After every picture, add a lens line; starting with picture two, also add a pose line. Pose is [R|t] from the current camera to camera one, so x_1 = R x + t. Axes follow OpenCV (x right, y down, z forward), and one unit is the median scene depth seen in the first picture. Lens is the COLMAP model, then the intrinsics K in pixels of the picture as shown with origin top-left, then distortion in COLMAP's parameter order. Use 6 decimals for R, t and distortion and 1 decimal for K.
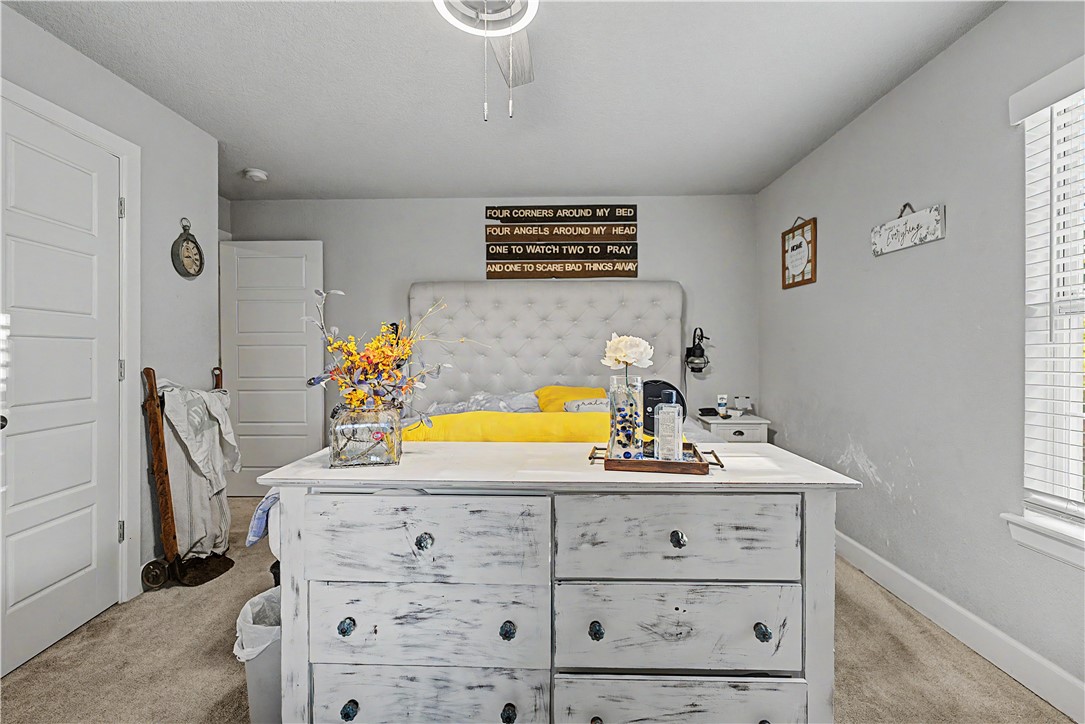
lens RADIAL K [[456.1, 0, 539.2], [0, 456.1, 356.7], [0, 0, 1]] dist [0.001028, 0.000389]
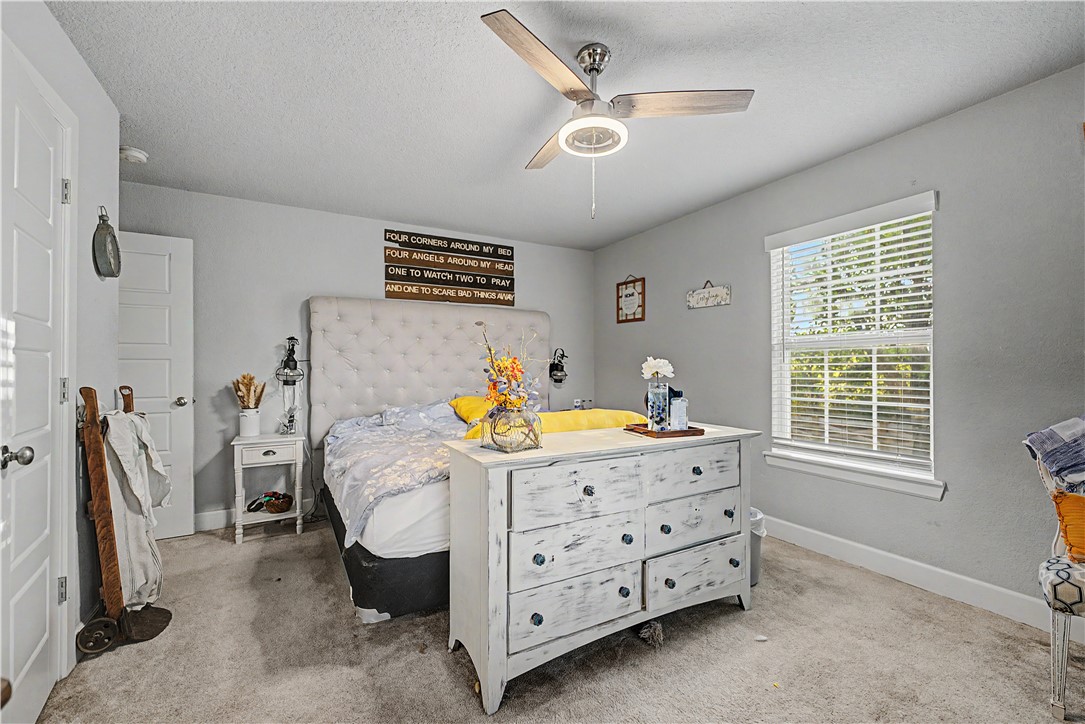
lens RADIAL K [[445.2, 0, 539.2], [0, 445.2, 367.3], [0, 0, 1]] dist [0.000887, 0.000266]
pose [[0.861317, -0.000482, 0.508068, -0.335235], [0.004531, 0.999967, -0.006732, -0.001585], [-0.508048, 0.008101, 0.861291, -0.063486]]
